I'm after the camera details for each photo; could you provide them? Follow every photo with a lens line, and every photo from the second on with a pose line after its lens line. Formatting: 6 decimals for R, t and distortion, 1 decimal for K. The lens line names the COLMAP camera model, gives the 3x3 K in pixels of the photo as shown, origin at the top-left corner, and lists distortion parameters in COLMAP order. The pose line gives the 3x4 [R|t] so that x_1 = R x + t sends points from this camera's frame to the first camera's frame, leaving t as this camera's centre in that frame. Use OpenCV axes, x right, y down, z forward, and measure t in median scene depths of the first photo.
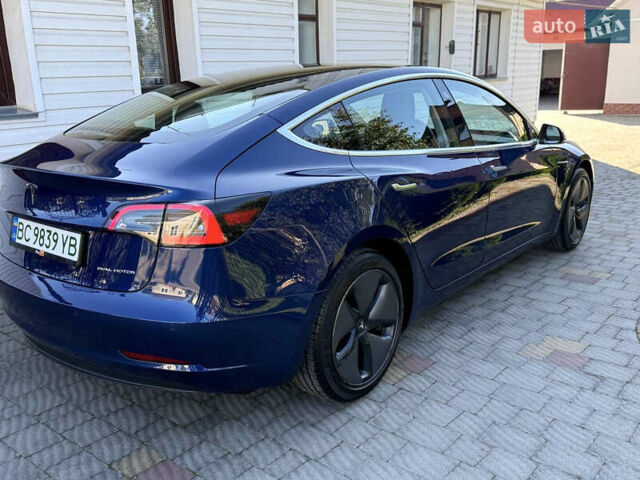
lens RADIAL K [[612.3, 0, 320.0], [0, 612.3, 240.0], [0, 0, 1]] dist [0.120114, -0.271265]
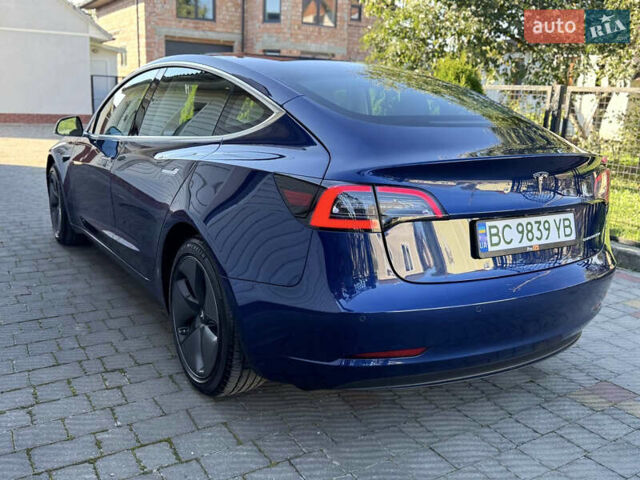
lens RADIAL K [[612.3, 0, 320.0], [0, 612.3, 240.0], [0, 0, 1]] dist [0.120114, -0.271265]
pose [[0.307663, -0.182823, 0.933766, -1.287155], [0.204383, 0.971158, 0.122803, -0.154439], [-0.929285, 0.153064, 0.336155, 0.903512]]
